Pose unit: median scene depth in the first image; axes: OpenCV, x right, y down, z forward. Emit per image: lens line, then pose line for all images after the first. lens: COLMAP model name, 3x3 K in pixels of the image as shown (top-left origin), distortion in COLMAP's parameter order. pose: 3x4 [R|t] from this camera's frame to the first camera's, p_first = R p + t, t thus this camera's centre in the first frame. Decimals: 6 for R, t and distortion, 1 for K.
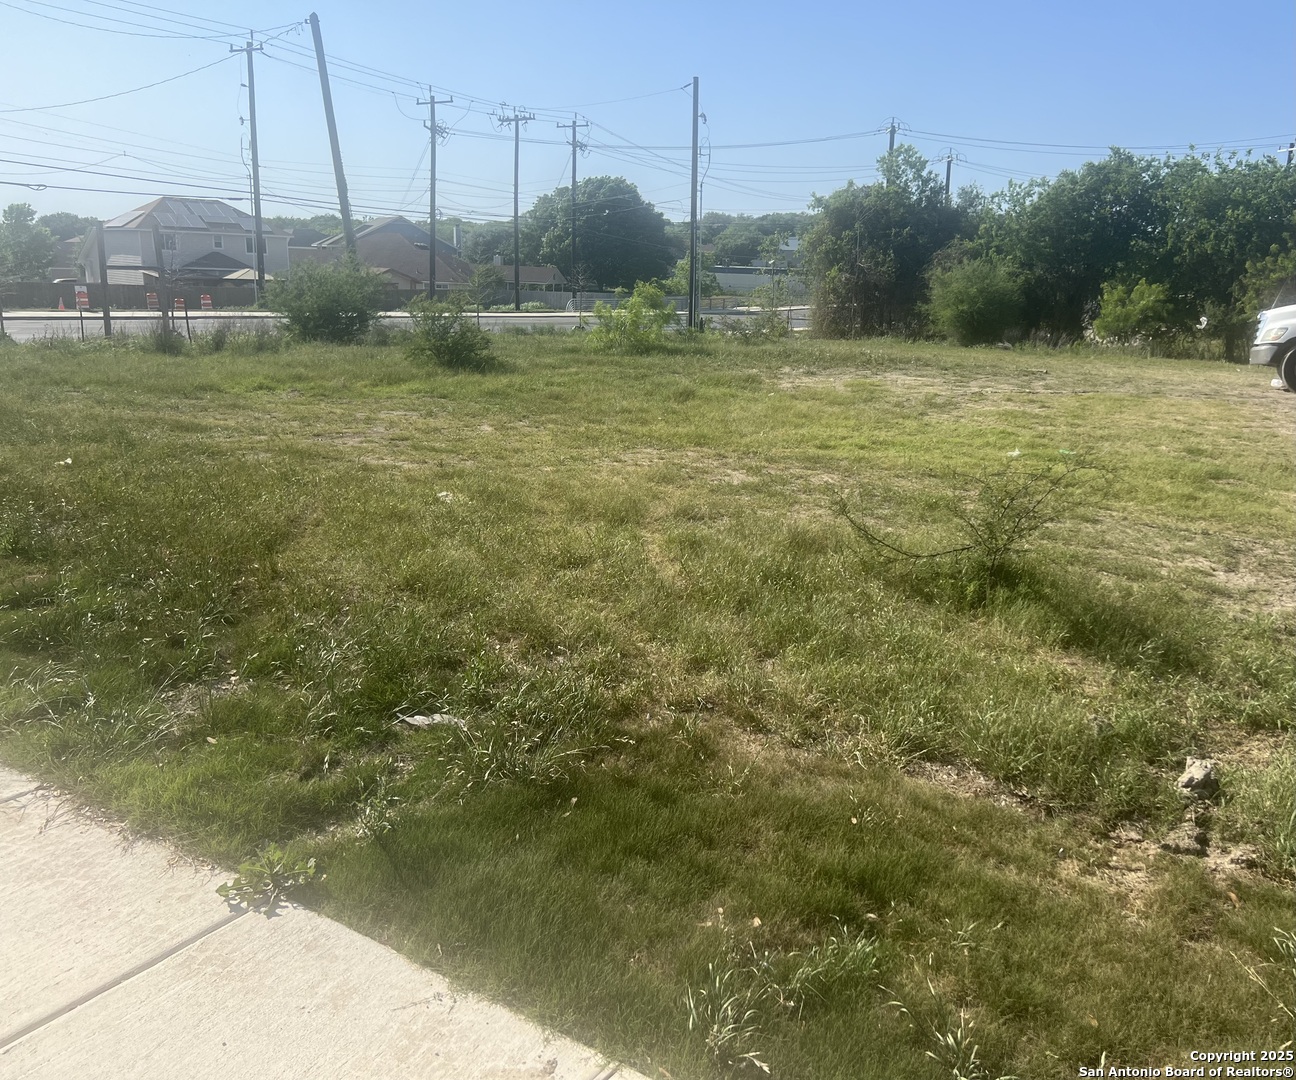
lens RADIAL K [[1127.4, 0, 736.8], [0, 1127.4, 534.1], [0, 0, 1]] dist [0.015319, -0.005236]
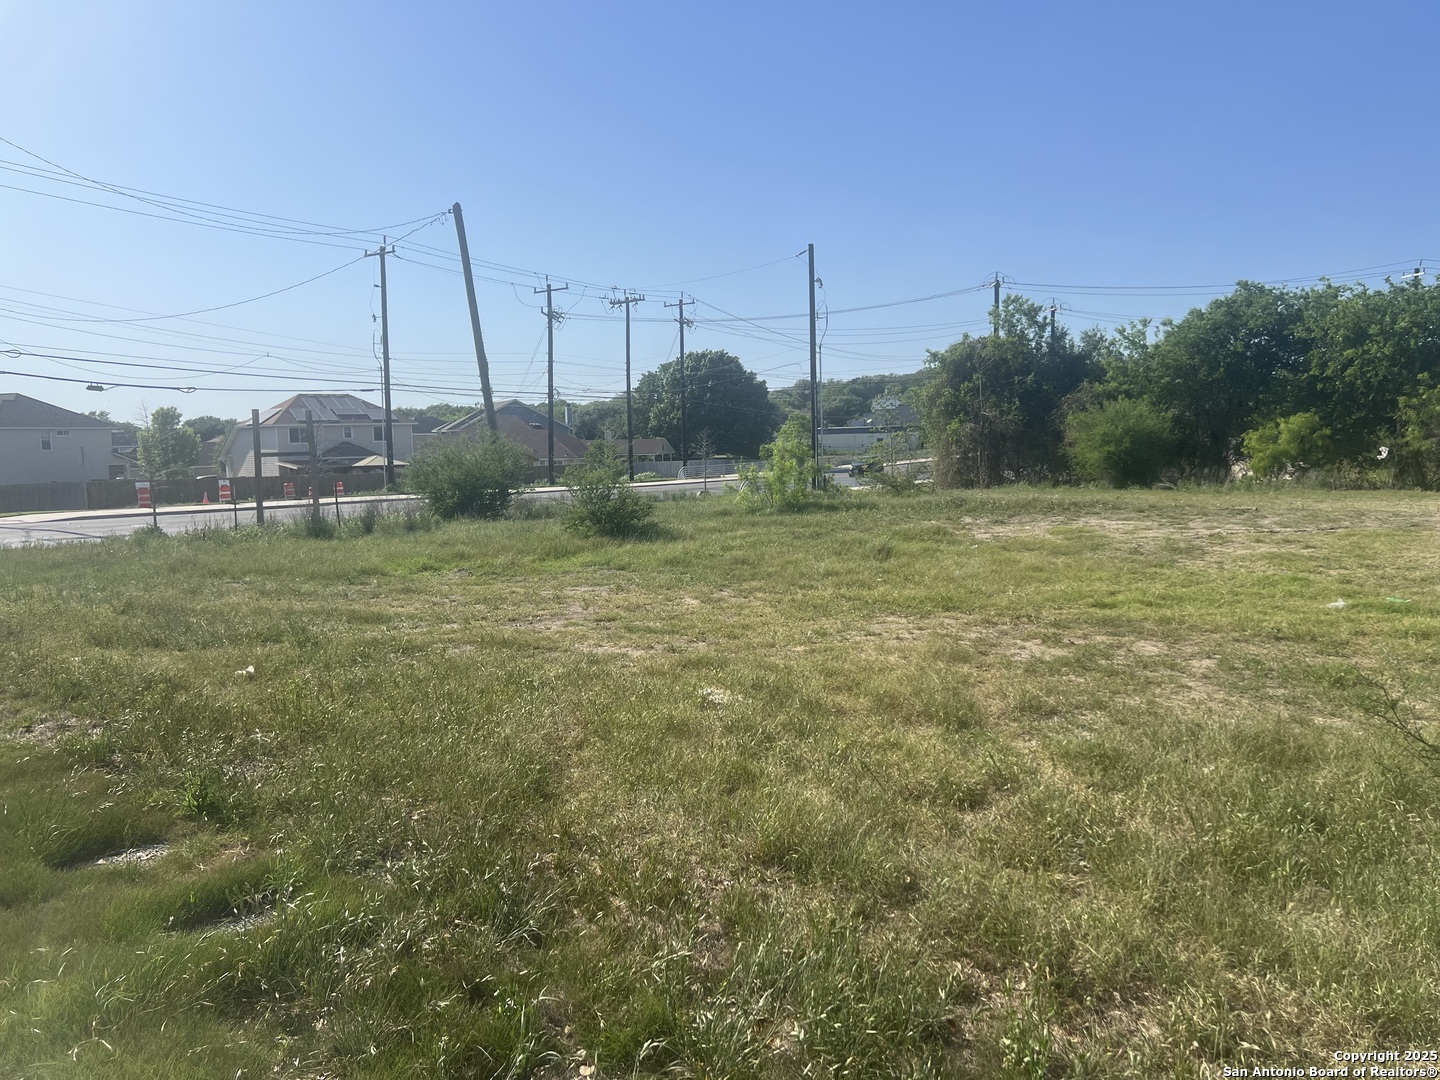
lens RADIAL K [[1111.4, 0, 736.0], [0, 1111.4, 518.6], [0, 0, 1]] dist [0.075910, -0.125320]
pose [[0.995149, -0.052294, -0.083335, -0.030923], [0.038767, 0.986936, -0.156378, -0.005823], [0.090424, 0.152388, 0.984175, 0.040128]]
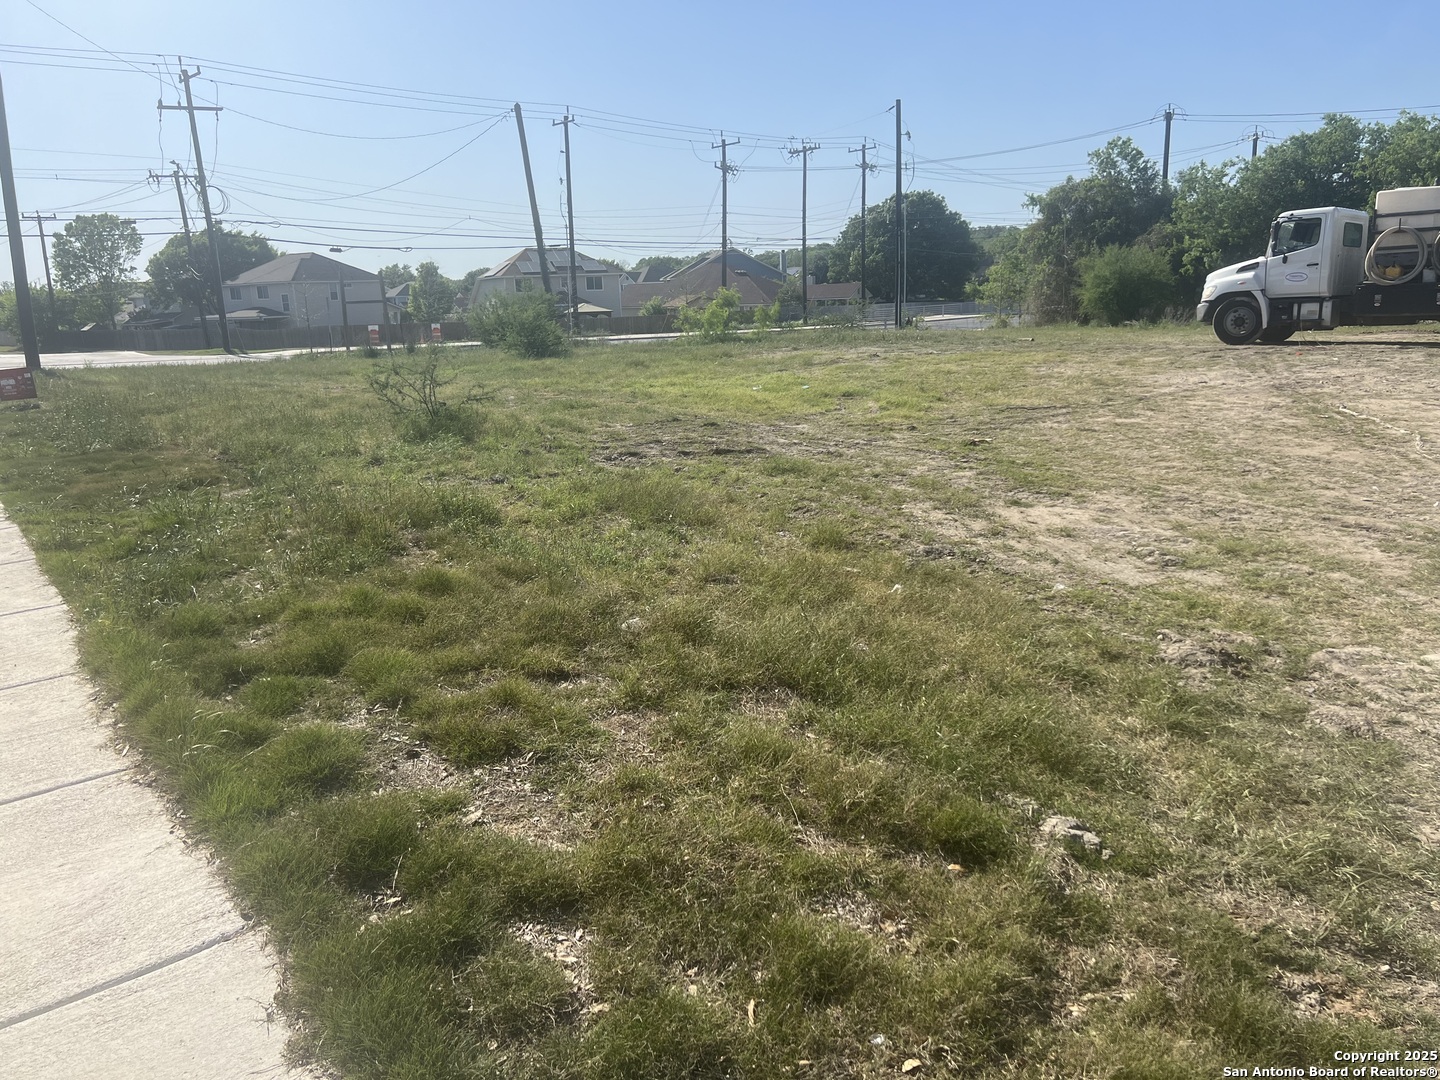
lens RADIAL K [[1125.3, 0, 720.0], [0, 1125.3, 540.0], [0, 0, 1]] dist [0.057472, -0.104292]
pose [[0.936398, 0.006488, -0.350880, 0.188282], [-0.009859, 0.999921, -0.007821, 0.035119], [0.350801, 0.010783, 0.936388, -0.090522]]
